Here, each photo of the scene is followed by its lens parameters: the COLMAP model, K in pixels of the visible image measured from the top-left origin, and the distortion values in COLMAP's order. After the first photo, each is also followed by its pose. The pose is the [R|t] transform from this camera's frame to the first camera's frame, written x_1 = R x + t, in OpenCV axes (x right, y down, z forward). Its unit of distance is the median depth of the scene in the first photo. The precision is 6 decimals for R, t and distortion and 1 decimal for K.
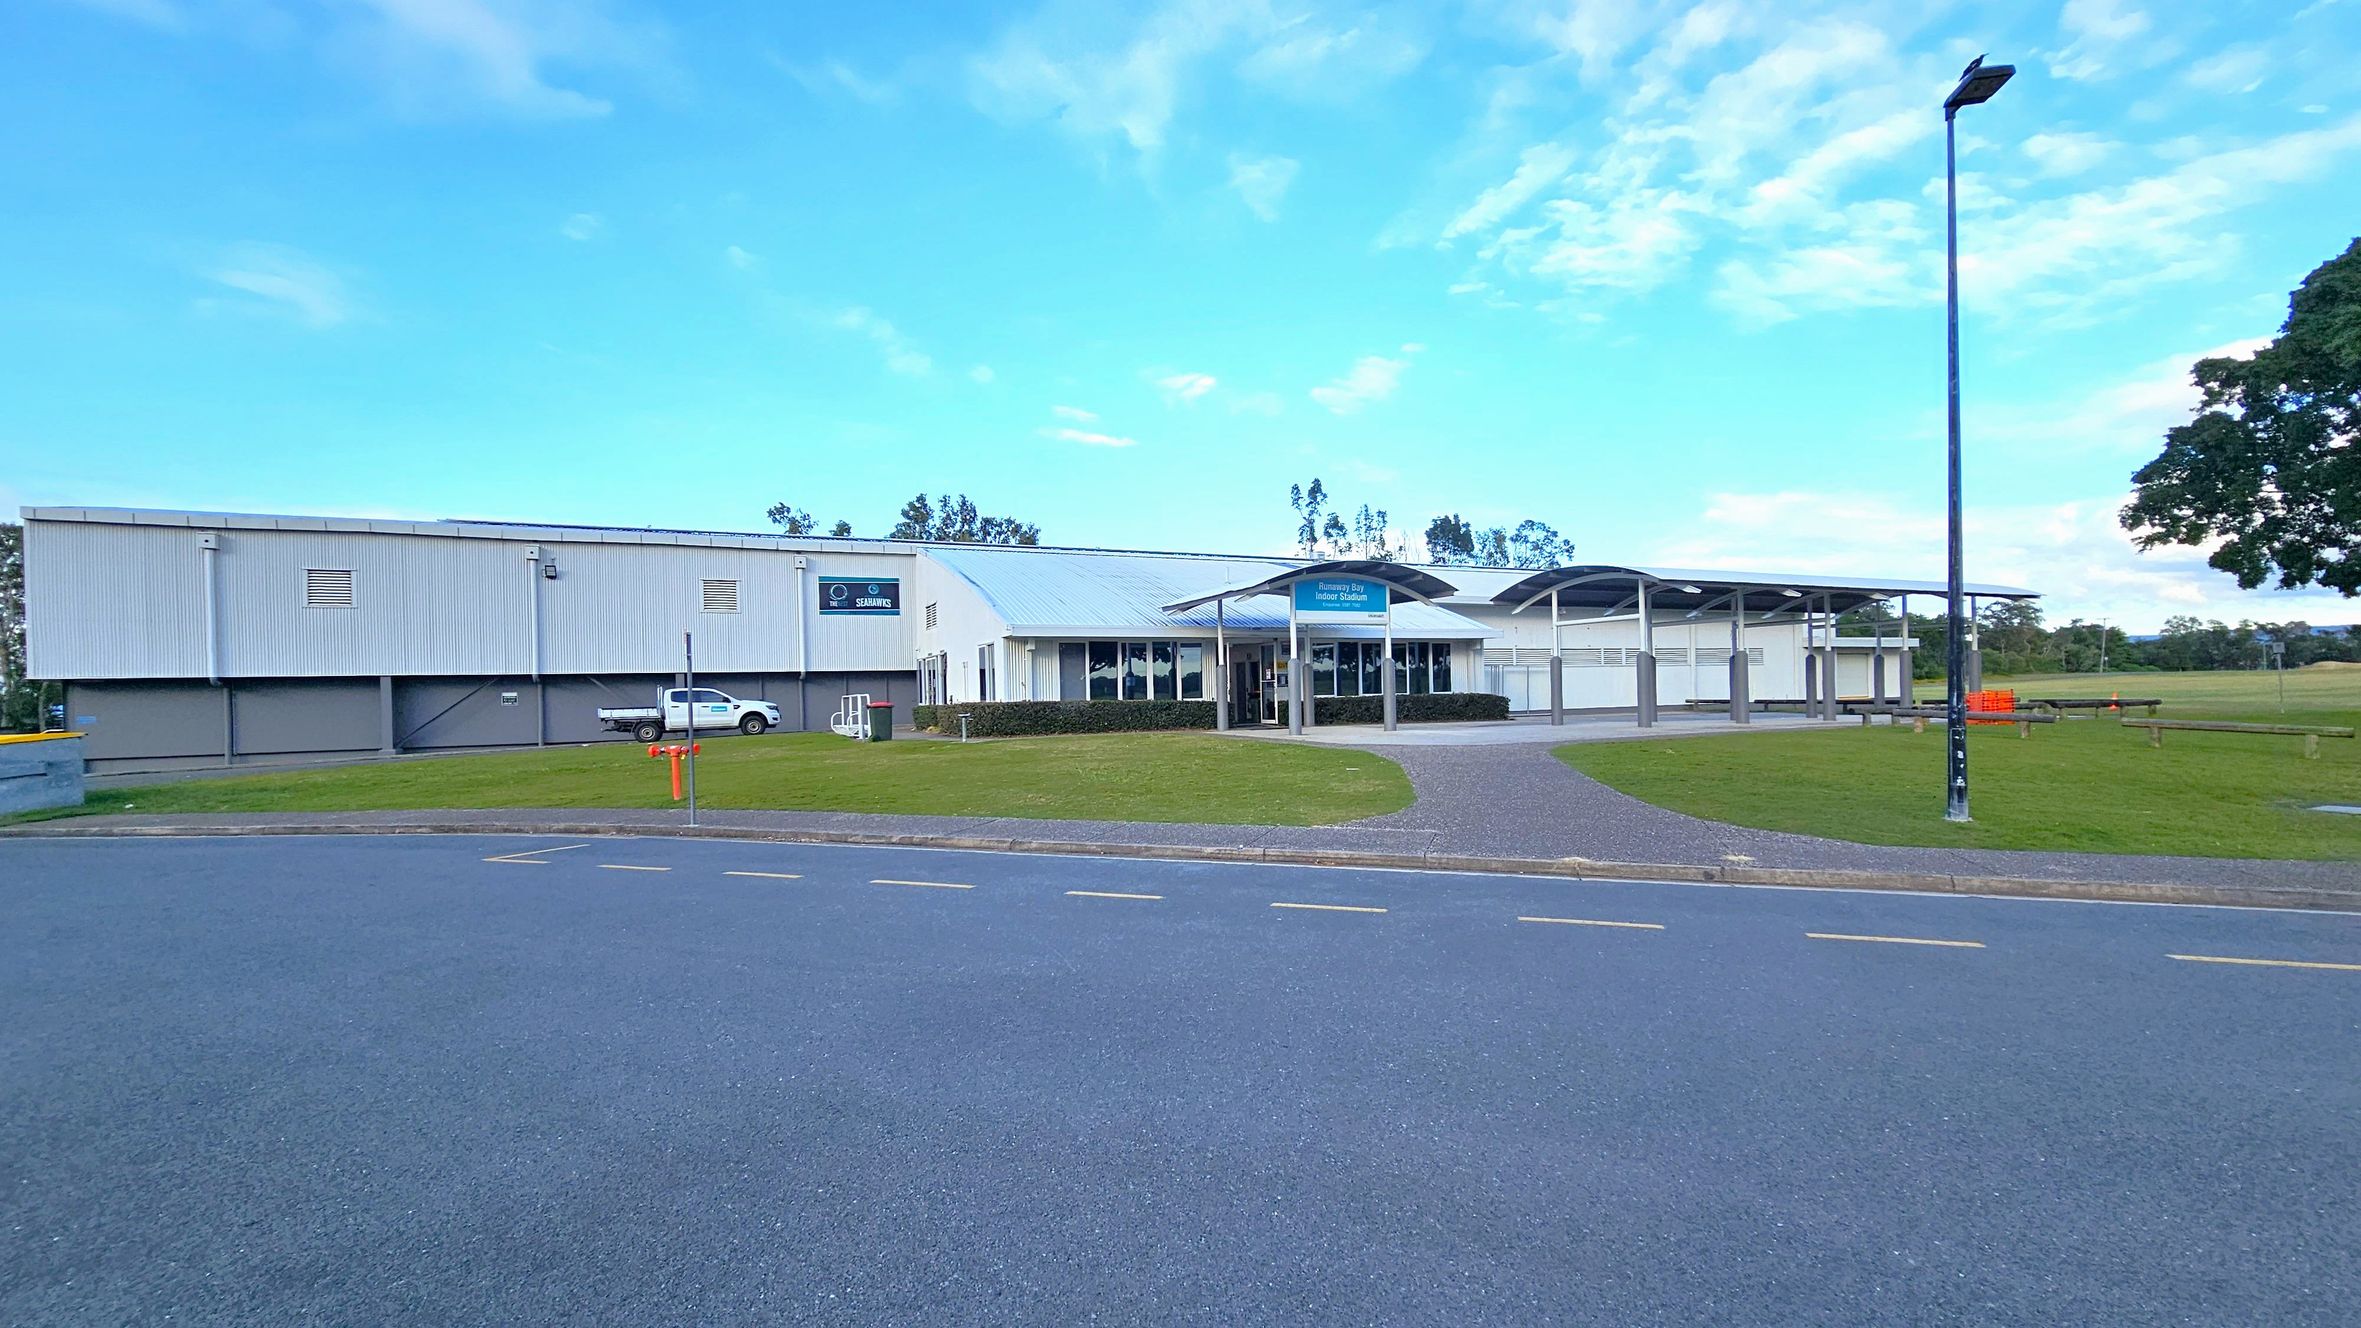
lens RADIAL K [[962.1, 0, 1180.5], [0, 962.1, 694.2], [0, 0, 1]] dist [-0.002386, -0.000105]
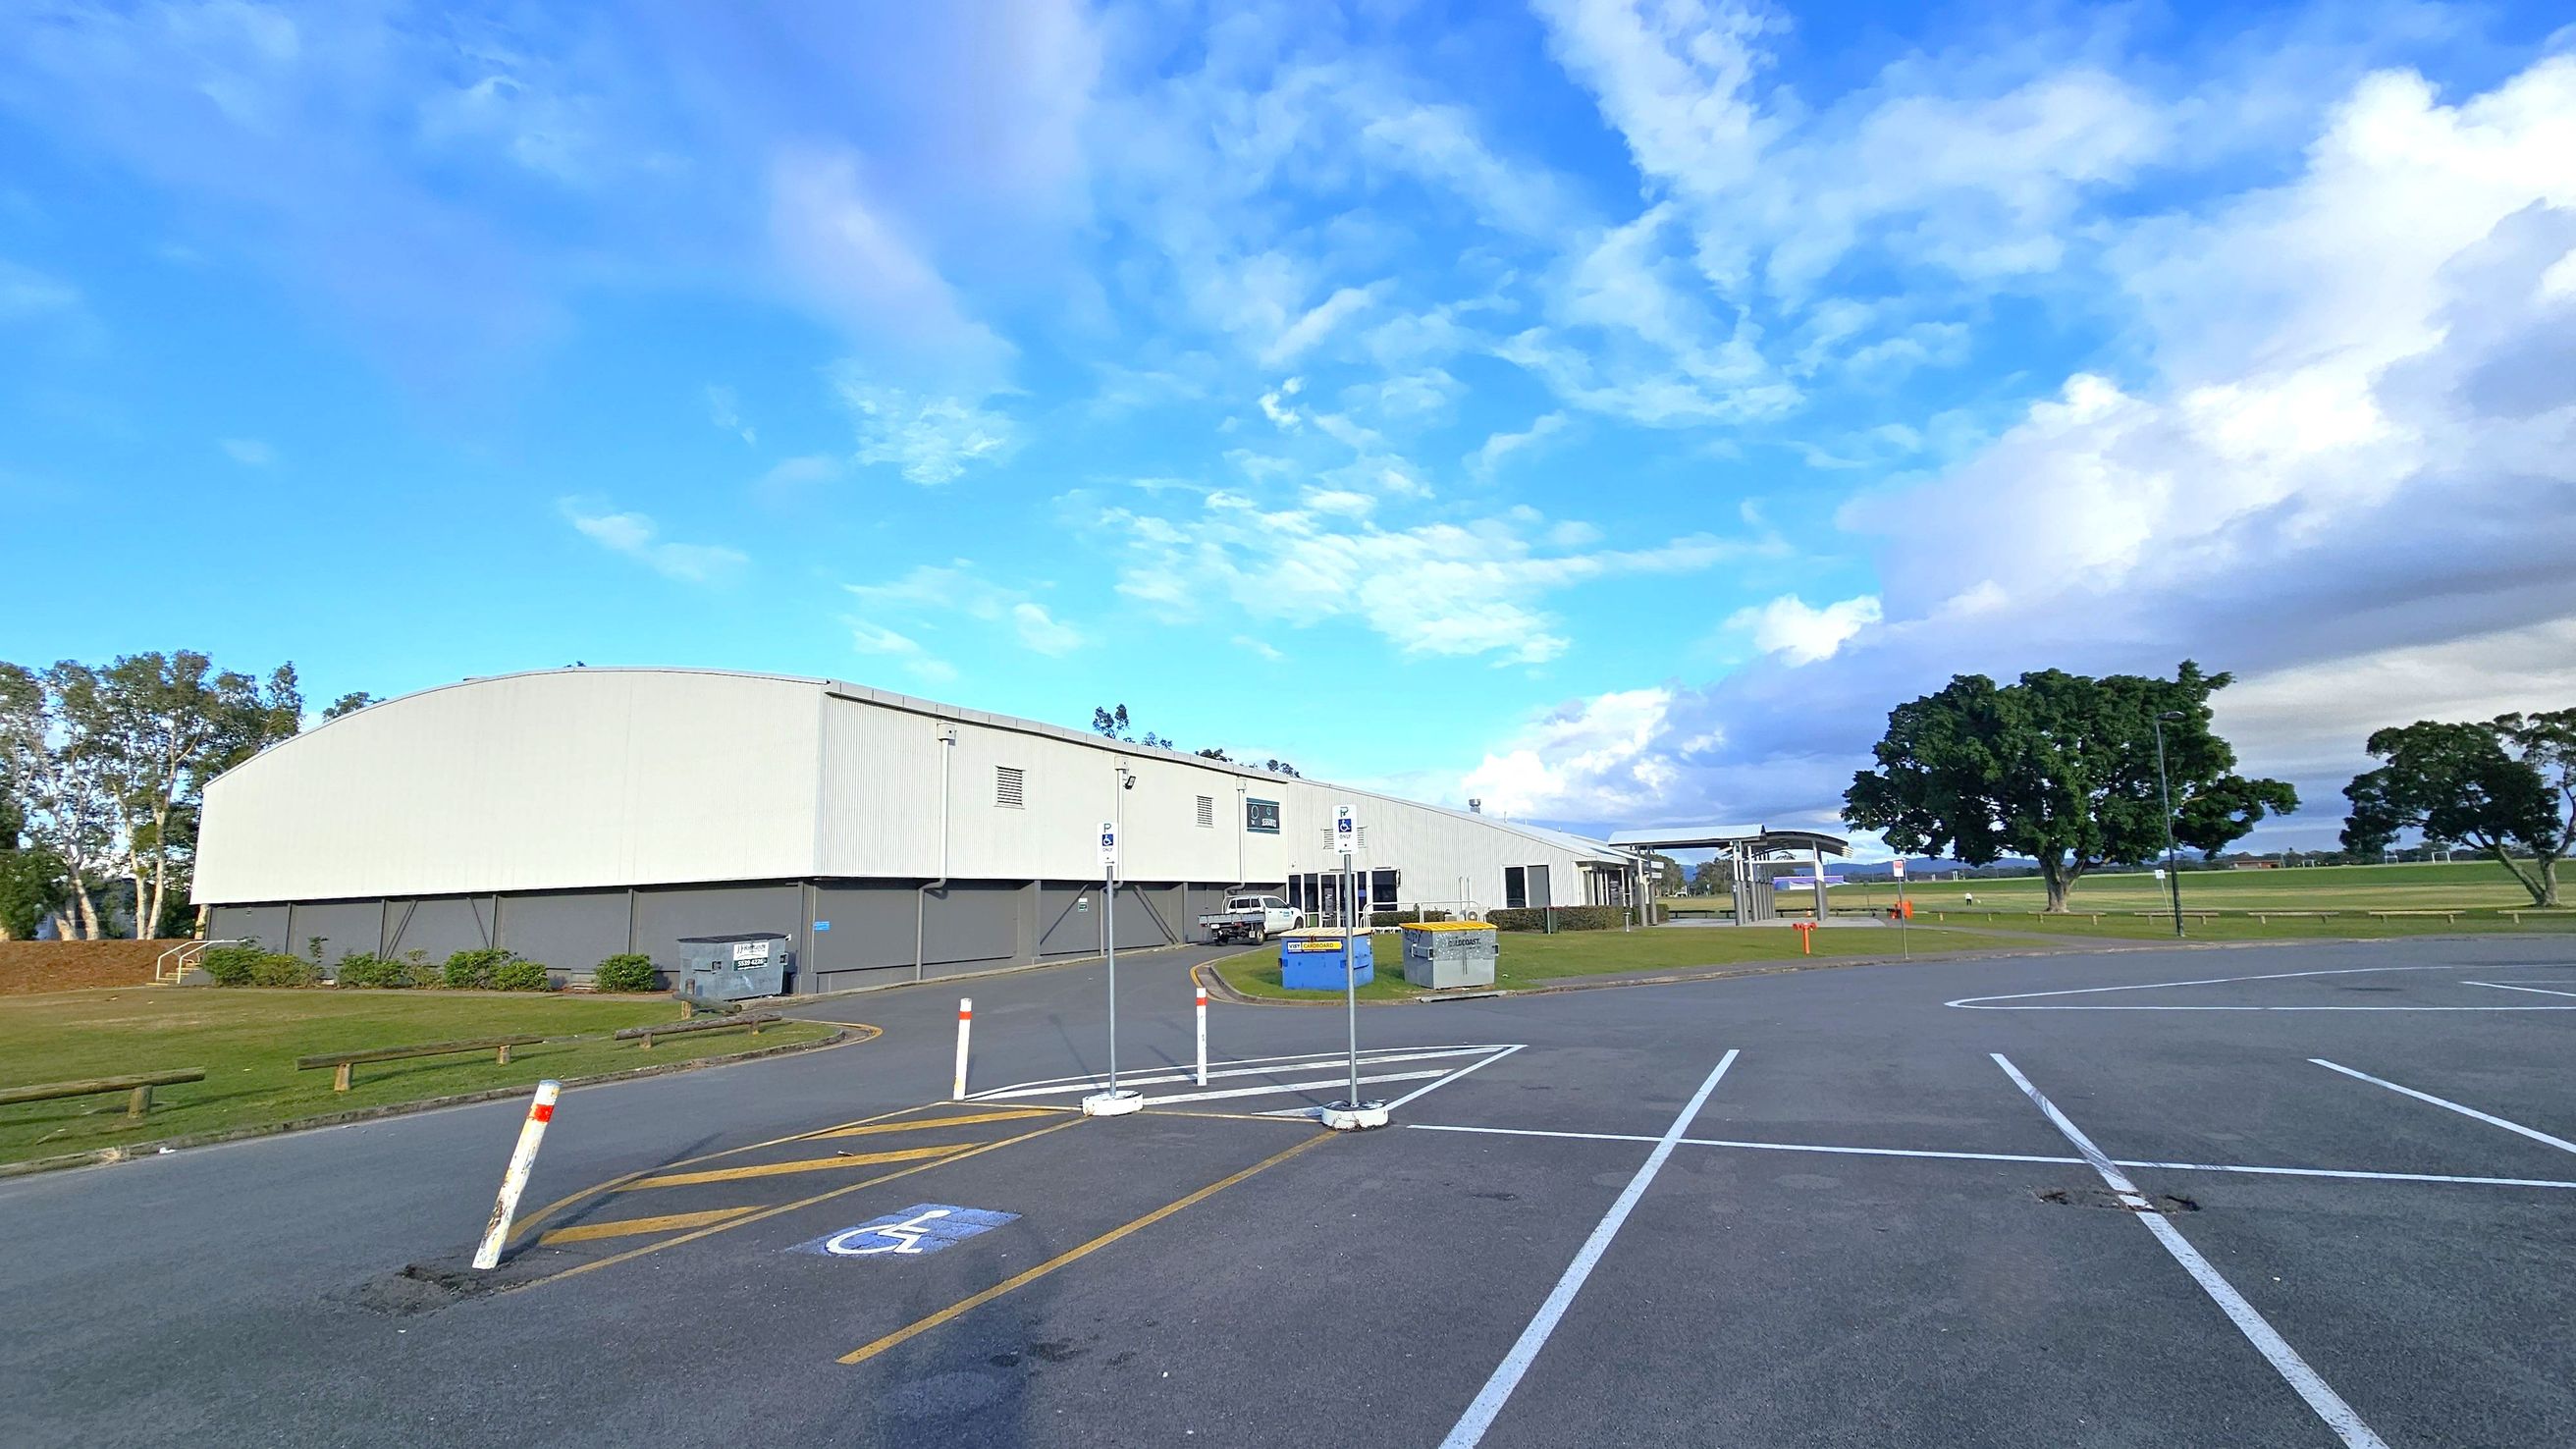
lens RADIAL K [[1049.7, 0, 1288.0], [0, 1049.7, 757.5], [0, 0, 1]] dist [-0.002386, -0.000105]
pose [[0.797428, 0.088500, 0.596889, -1.306143], [0.003530, 0.988485, -0.151279, 0.021204], [-0.603404, 0.122741, 0.787933, -0.008928]]
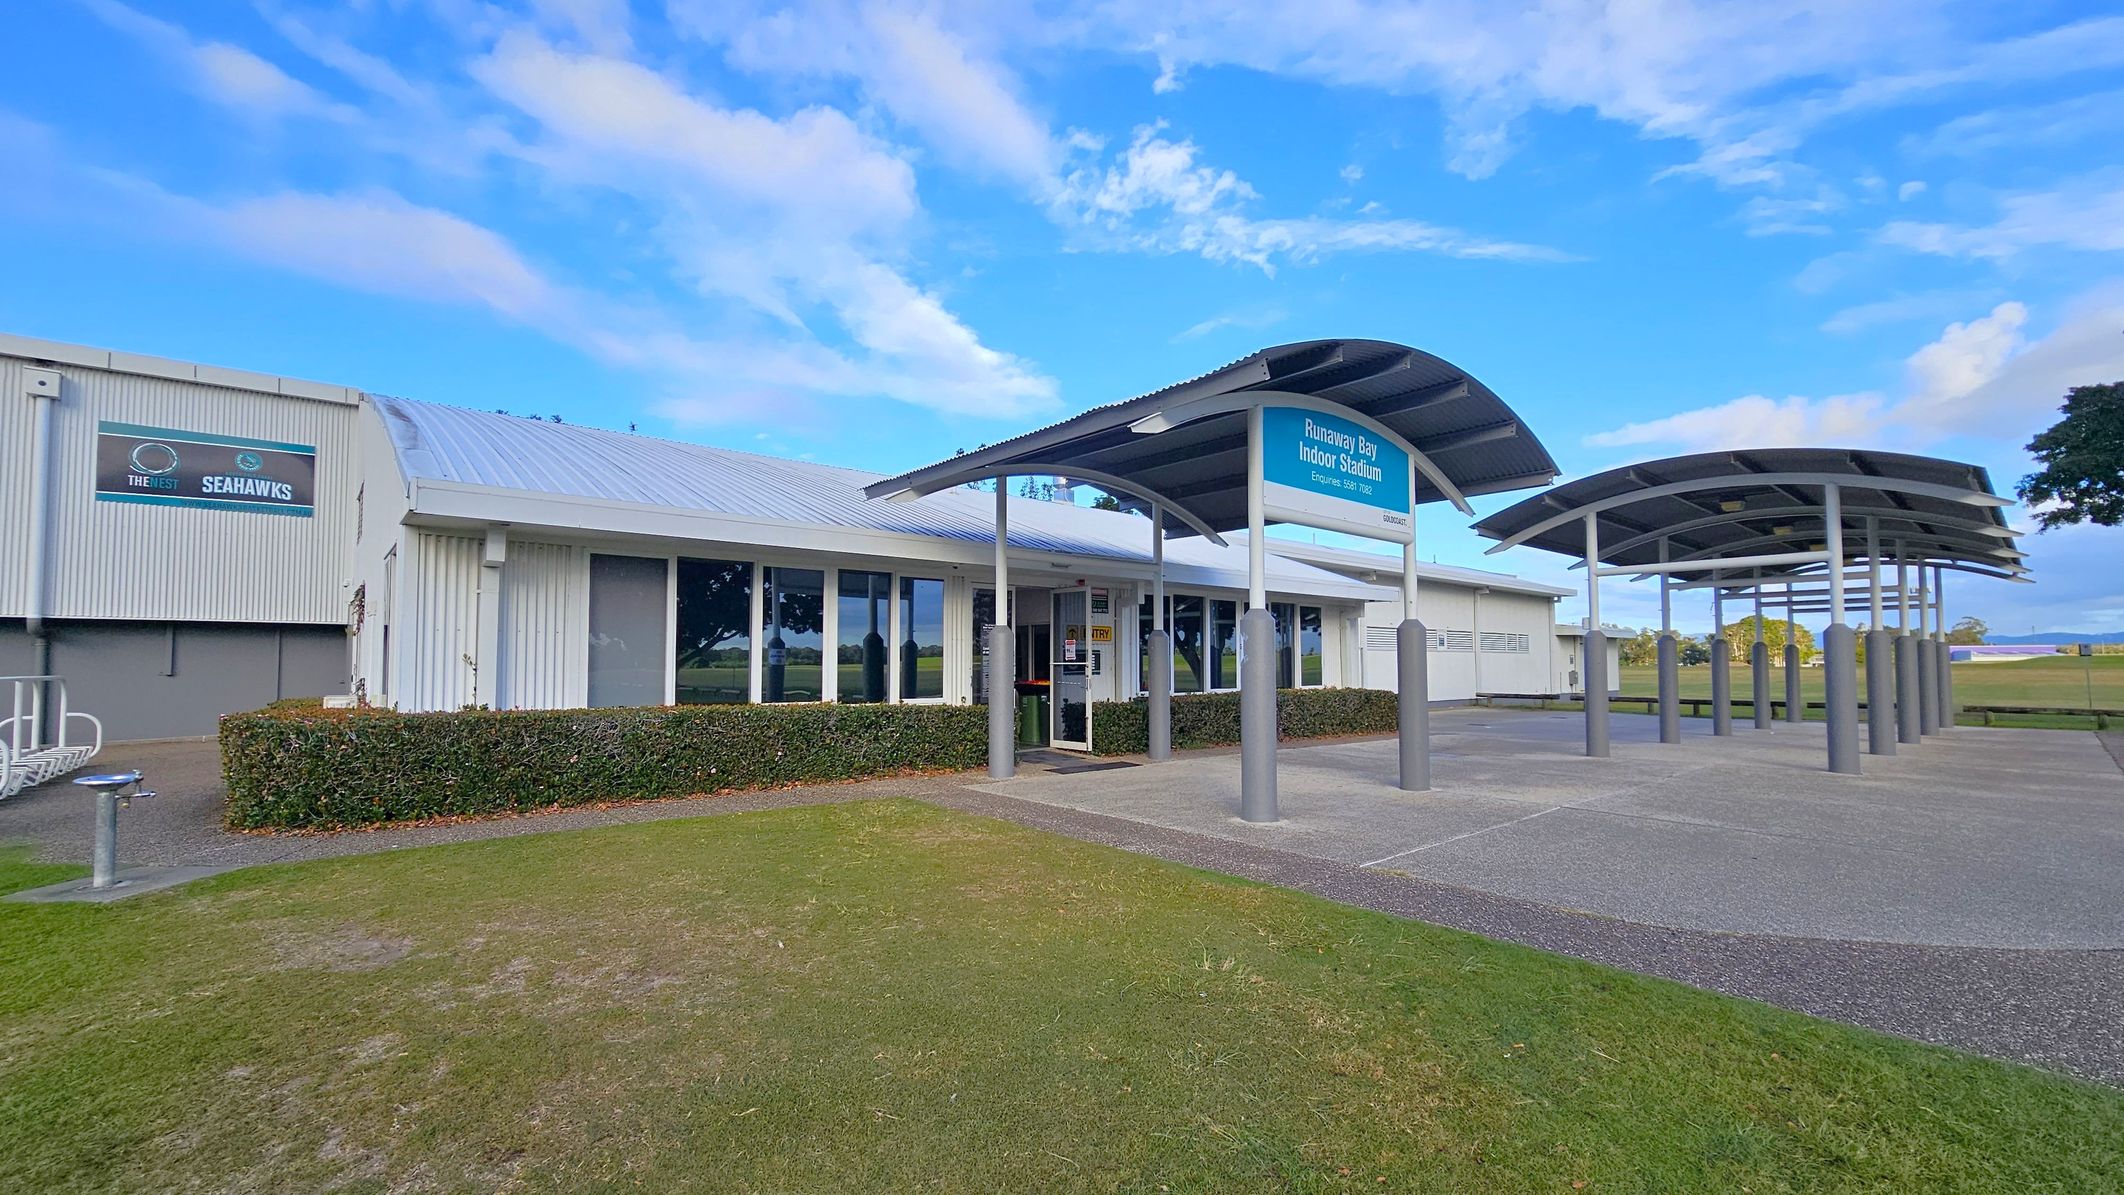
lens RADIAL K [[865.5, 0, 1062.0], [0, 865.5, 624.7], [0, 0, 1]] dist [-0.002386, -0.000105]
pose [[0.961756, 0.033373, 0.271868, -0.035619], [-0.019451, 0.998365, -0.053746, -0.009349], [-0.273217, 0.046403, 0.960833, 0.559664]]
